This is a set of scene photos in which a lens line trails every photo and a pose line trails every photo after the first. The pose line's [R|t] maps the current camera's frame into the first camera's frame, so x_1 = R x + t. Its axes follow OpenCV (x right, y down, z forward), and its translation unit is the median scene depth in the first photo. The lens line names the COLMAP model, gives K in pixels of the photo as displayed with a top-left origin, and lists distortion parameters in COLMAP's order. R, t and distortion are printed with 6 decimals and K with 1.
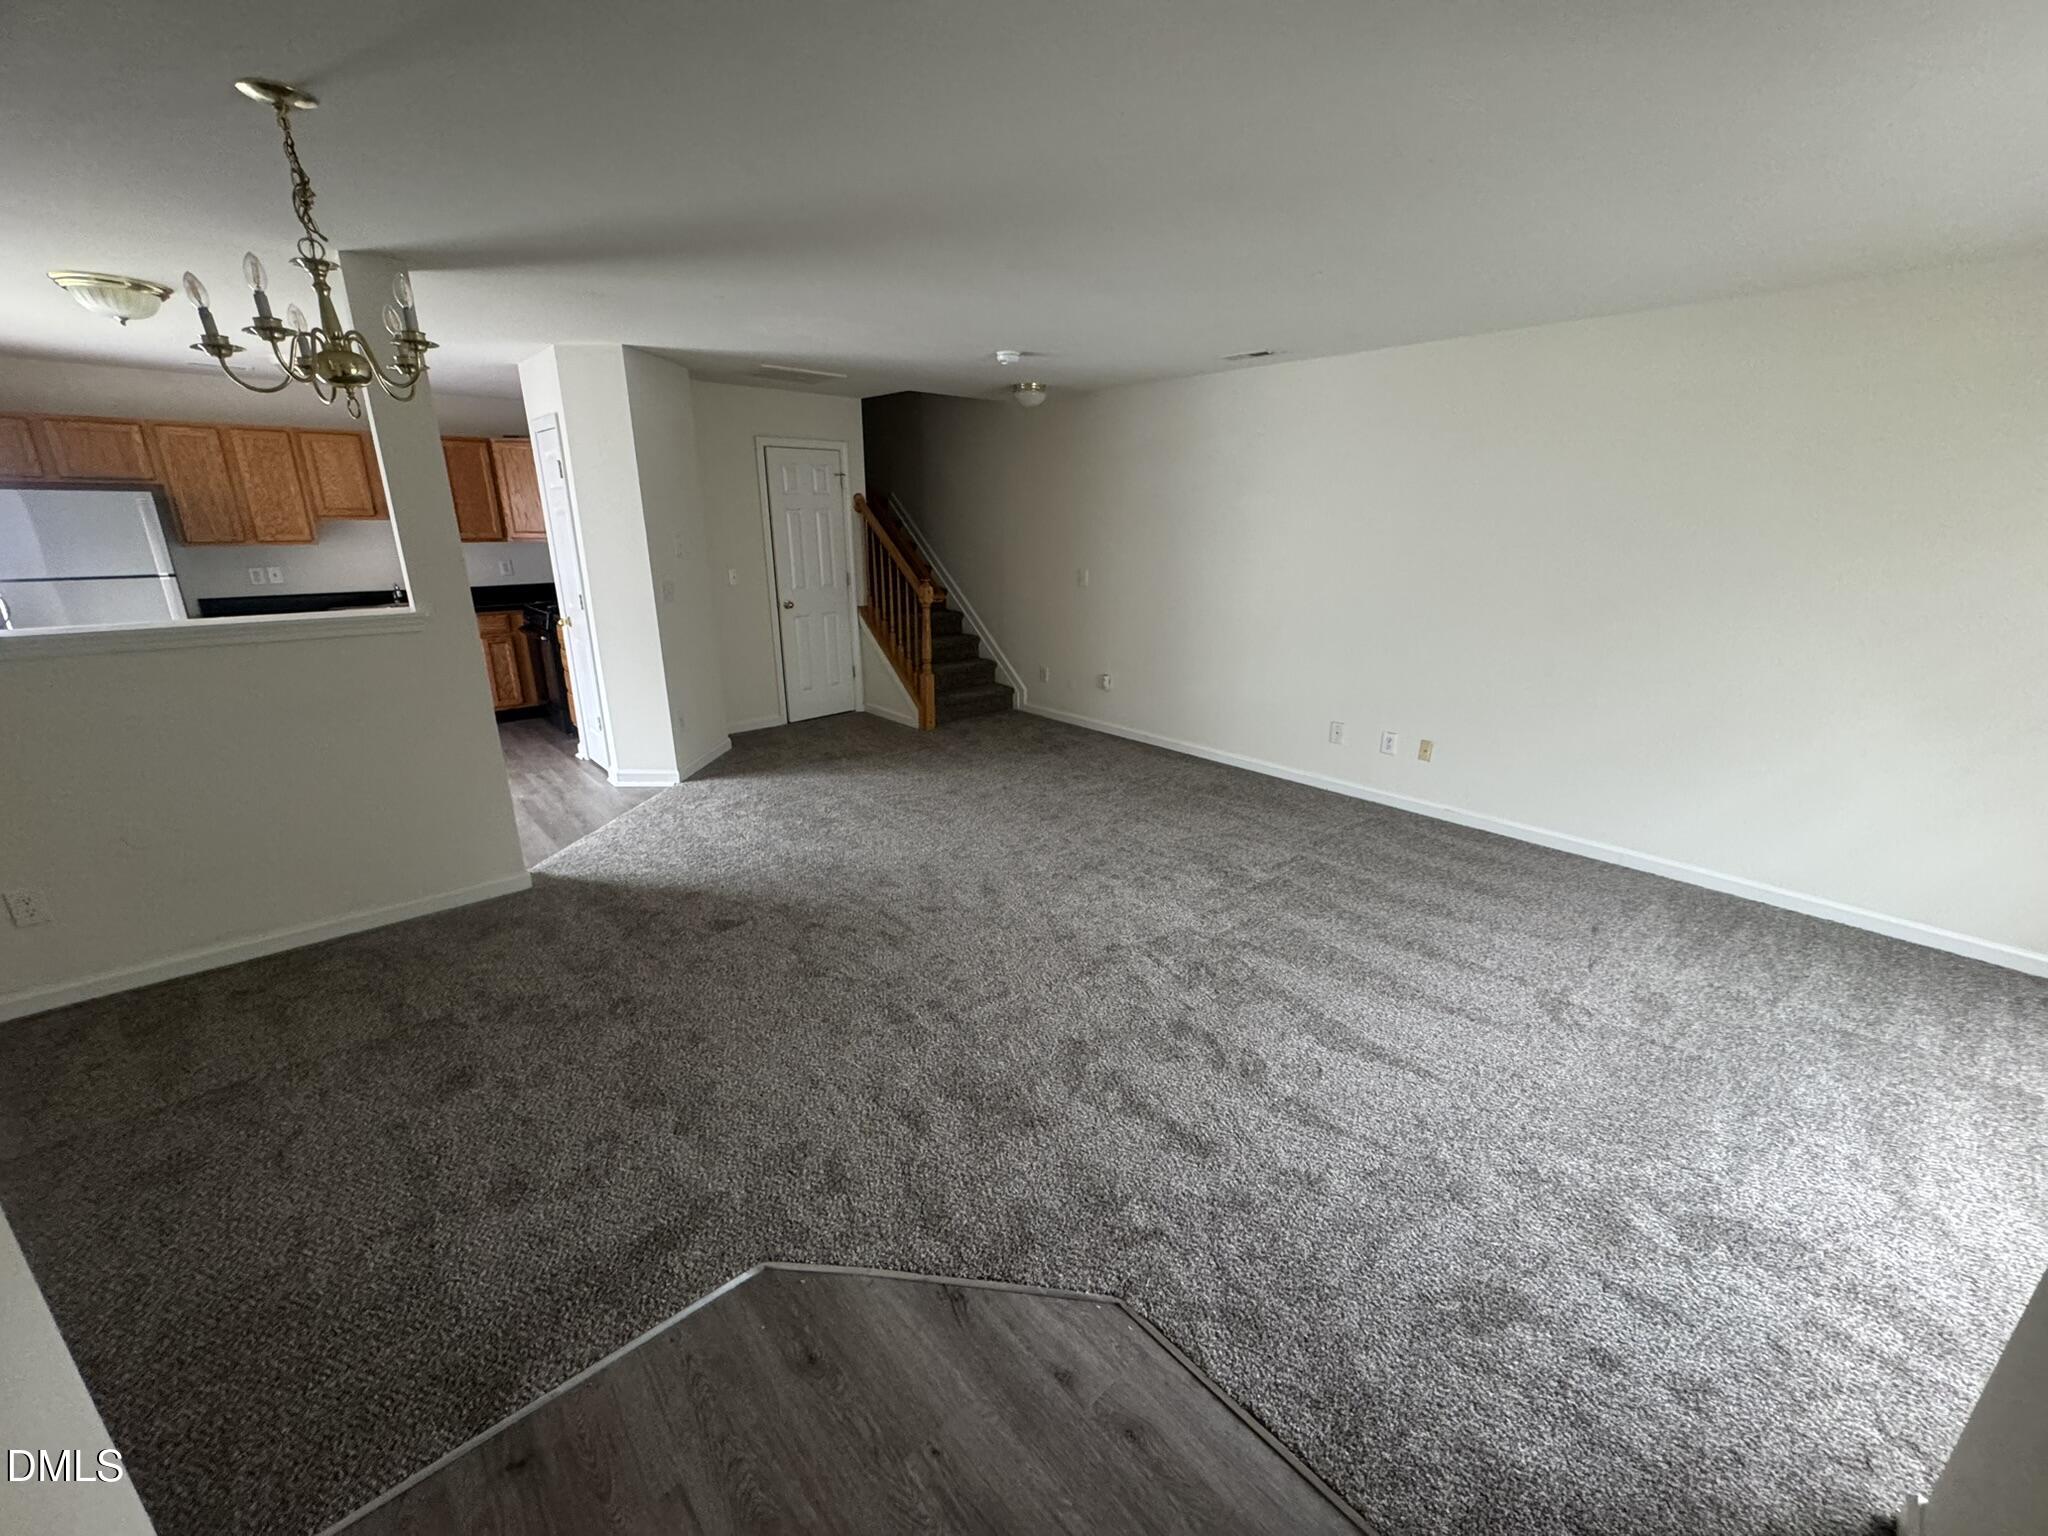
lens RADIAL K [[819.2, 0, 1023.6], [0, 819.2, 765.8], [0, 0, 1]] dist [-0.001035, -0.000070]
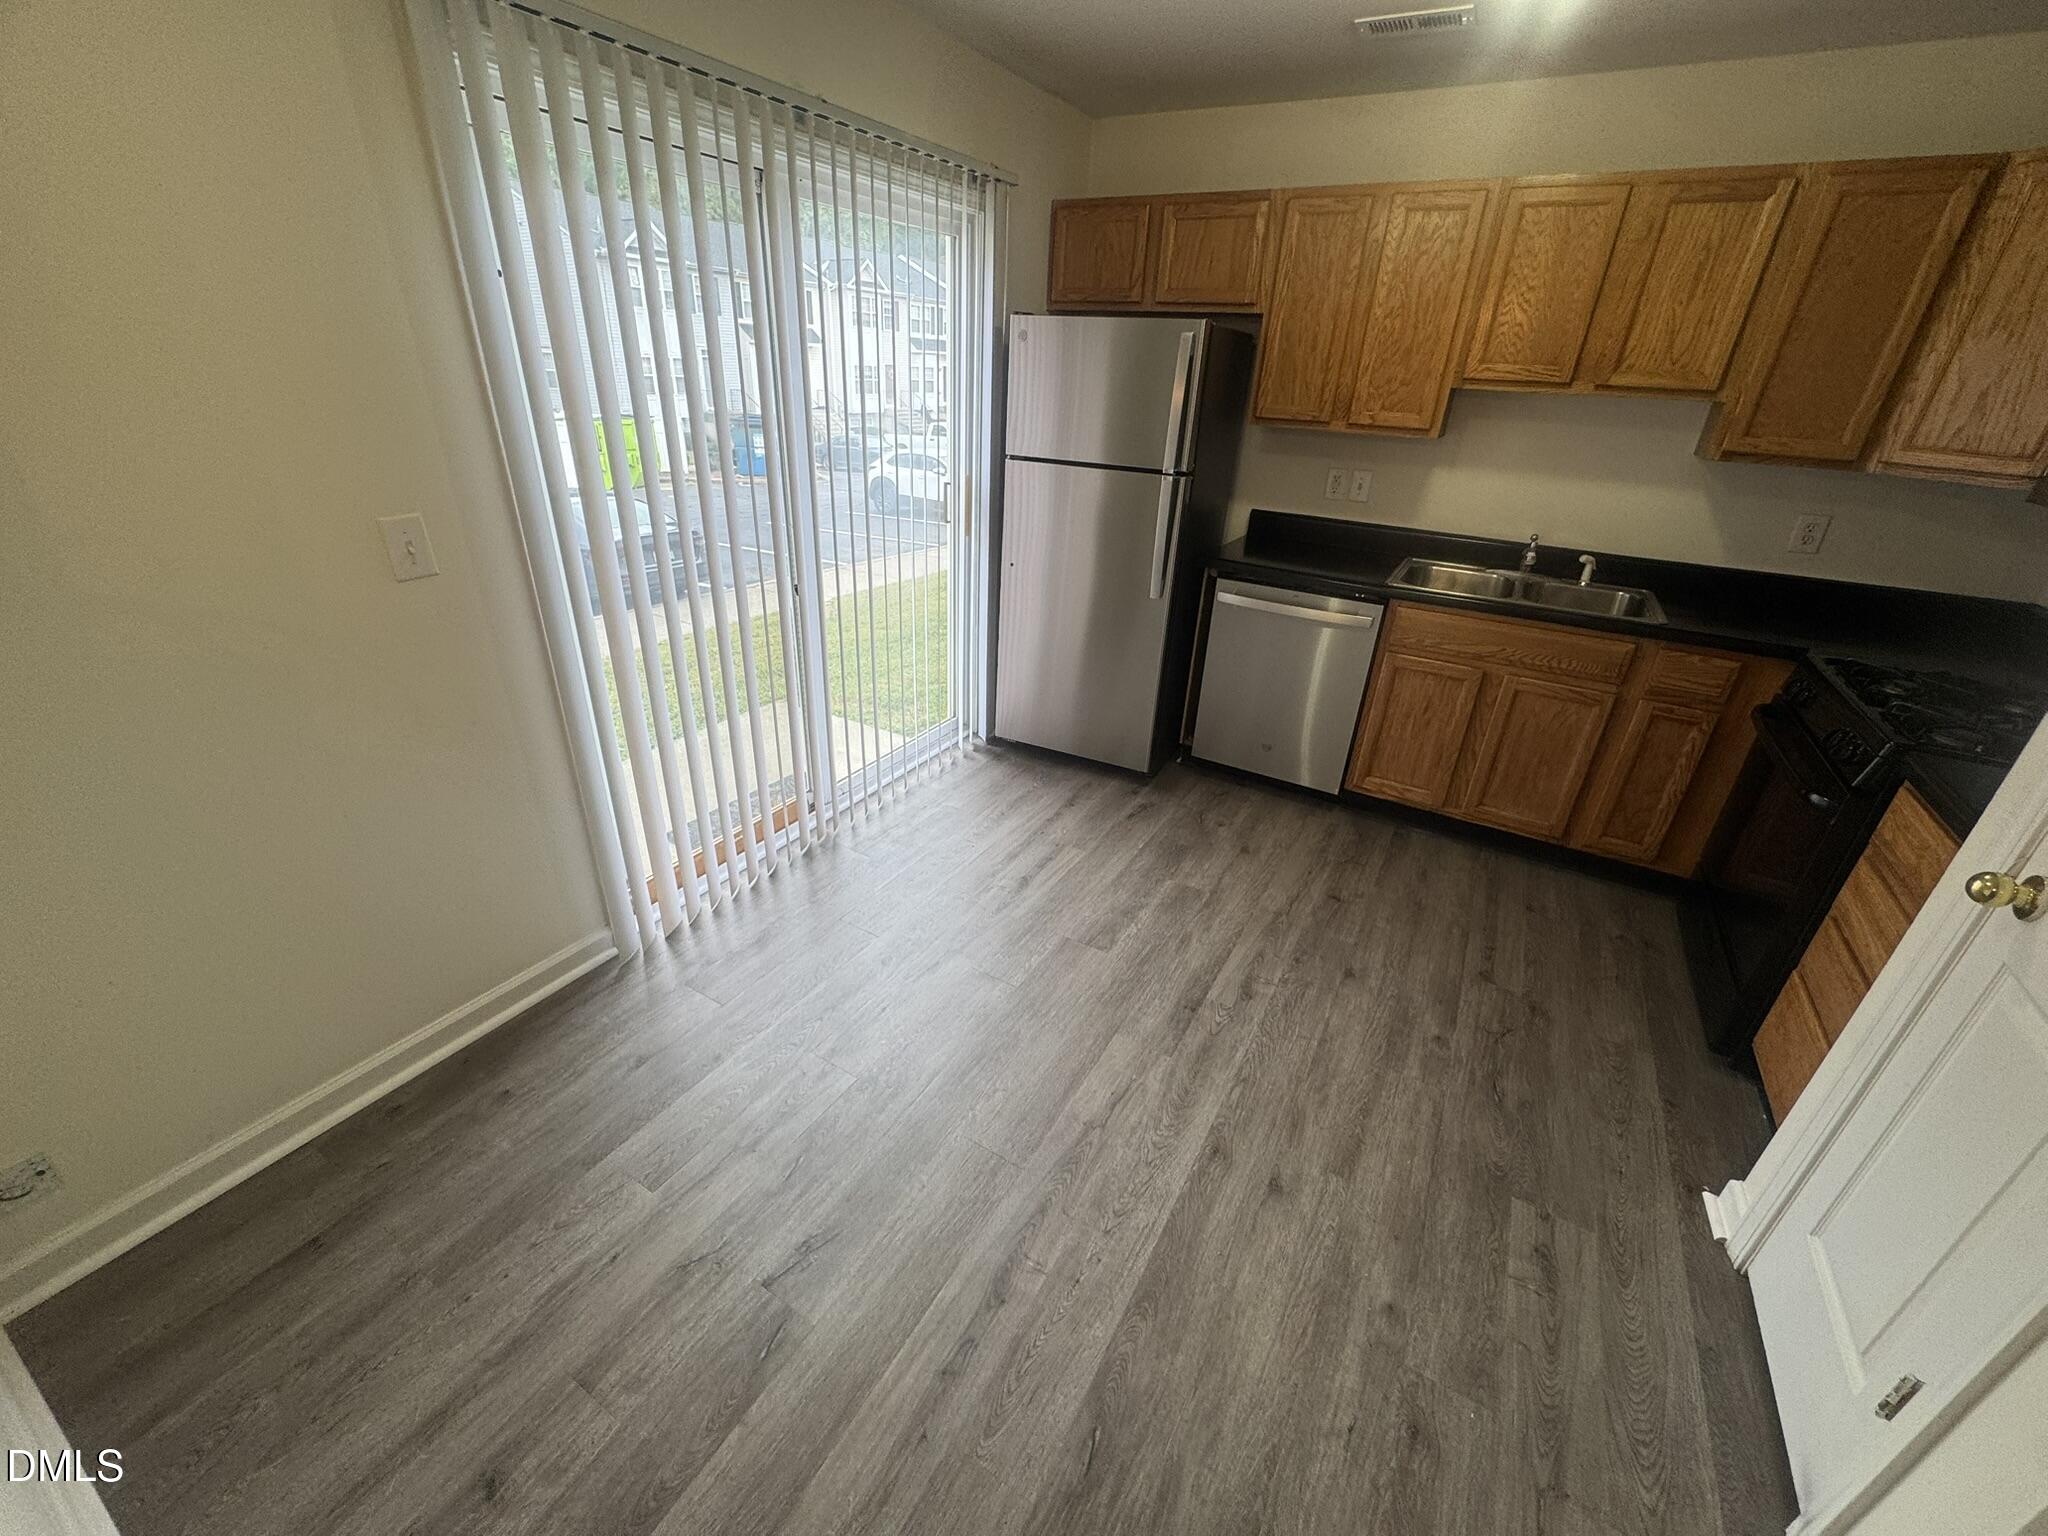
lens RADIAL K [[819.2, 0, 1029.1], [0, 819.2, 765.6], [0, 0, 1]] dist [-0.001035, -0.000070]
pose [[0.310203, 0.426436, -0.849663, -0.393341], [-0.318332, 0.888749, 0.329833, -0.165039], [0.895790, 0.168160, 0.411441, 0.558786]]
